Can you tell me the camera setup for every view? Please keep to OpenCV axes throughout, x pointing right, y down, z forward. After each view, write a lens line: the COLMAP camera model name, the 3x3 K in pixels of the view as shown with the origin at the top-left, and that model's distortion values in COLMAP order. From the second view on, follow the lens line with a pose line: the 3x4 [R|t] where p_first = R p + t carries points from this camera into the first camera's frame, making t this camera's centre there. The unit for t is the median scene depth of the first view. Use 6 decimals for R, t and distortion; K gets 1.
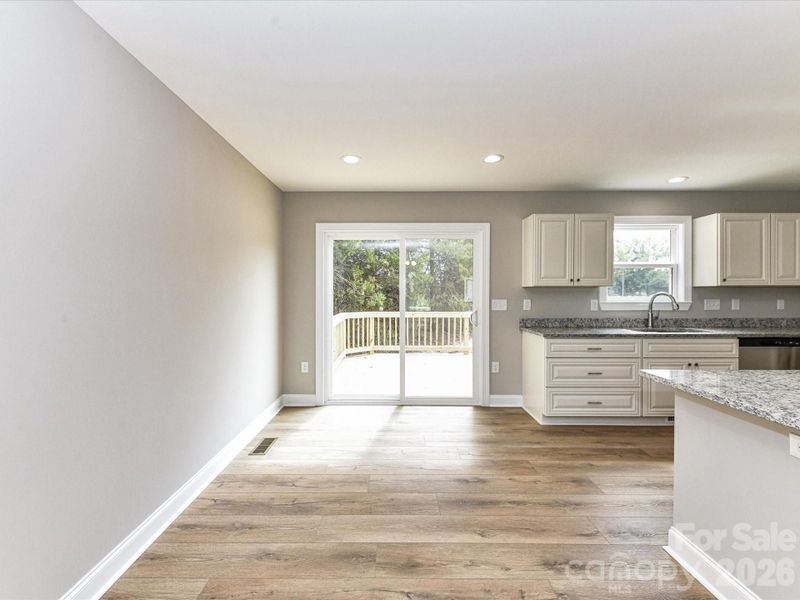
lens RADIAL K [[352.4, 0, 396.0], [0, 352.4, 300.0], [0, 0, 1]] dist [-0.001438, 0.007584]
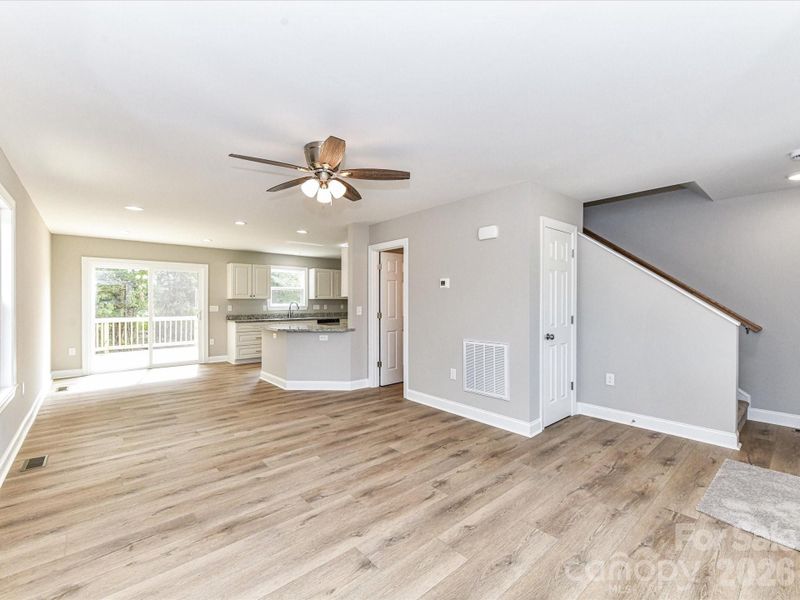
lens RADIAL K [[352.4, 0, 396.0], [0, 352.4, 300.0], [0, 0, 1]] dist [-0.001438, 0.007584]
pose [[0.761723, 0.000988, 0.647902, -0.187235], [0.015232, 0.999695, -0.019432, 0.020095], [-0.647724, 0.024671, 0.761476, -1.072284]]
